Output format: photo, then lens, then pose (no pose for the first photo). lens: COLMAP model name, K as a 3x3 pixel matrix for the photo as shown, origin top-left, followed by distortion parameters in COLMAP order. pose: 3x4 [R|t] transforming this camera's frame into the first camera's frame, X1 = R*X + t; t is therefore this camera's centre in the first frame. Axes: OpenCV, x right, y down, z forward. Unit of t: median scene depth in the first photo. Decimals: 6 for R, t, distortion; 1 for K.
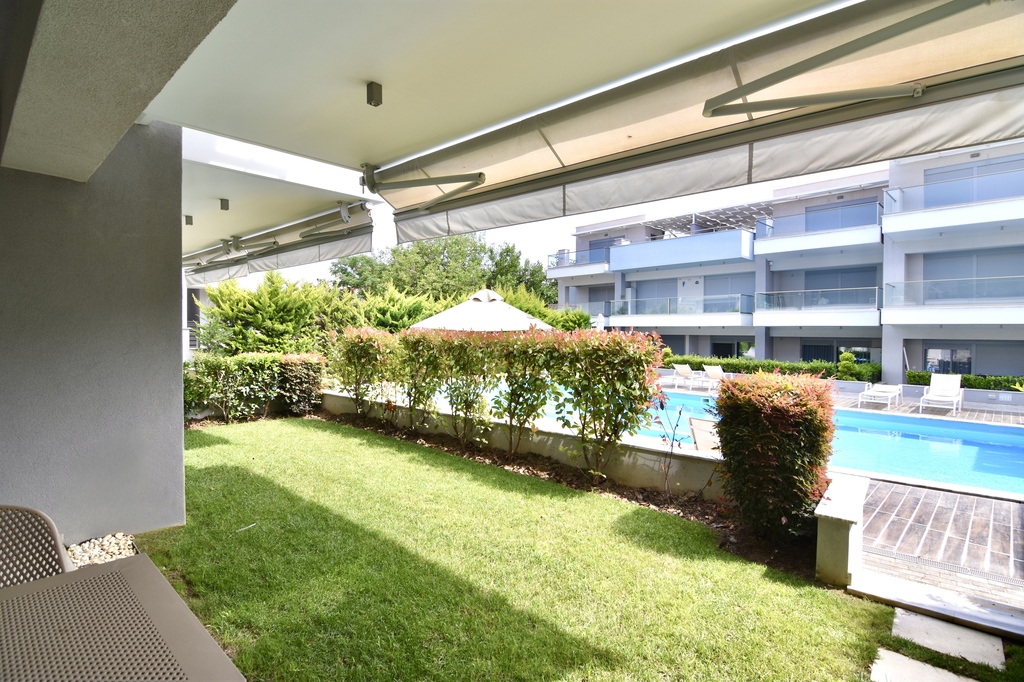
lens RADIAL K [[493.7, 0, 511.0], [0, 493.7, 343.2], [0, 0, 1]] dist [-0.011488, -0.007536]
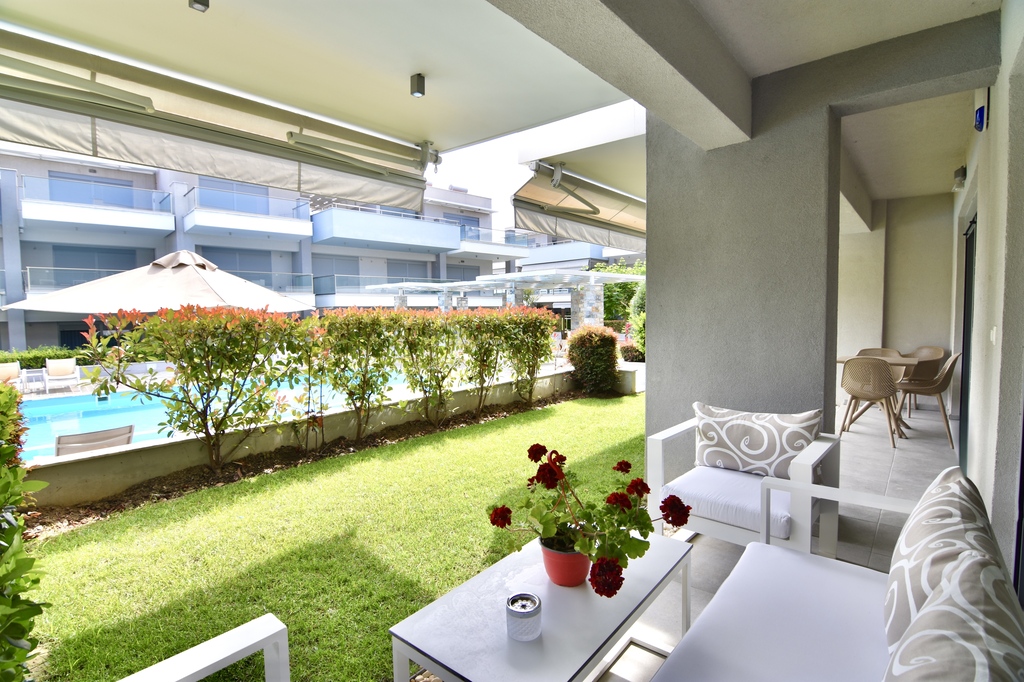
lens RADIAL K [[493.7, 0, 515.0], [0, 493.7, 342.3], [0, 0, 1]] dist [-0.011488, -0.007536]
pose [[-0.041616, -0.064995, 0.997017, -0.907723], [0.036204, 0.997128, 0.066514, -0.013546], [-0.998478, 0.038864, -0.039143, 0.725856]]
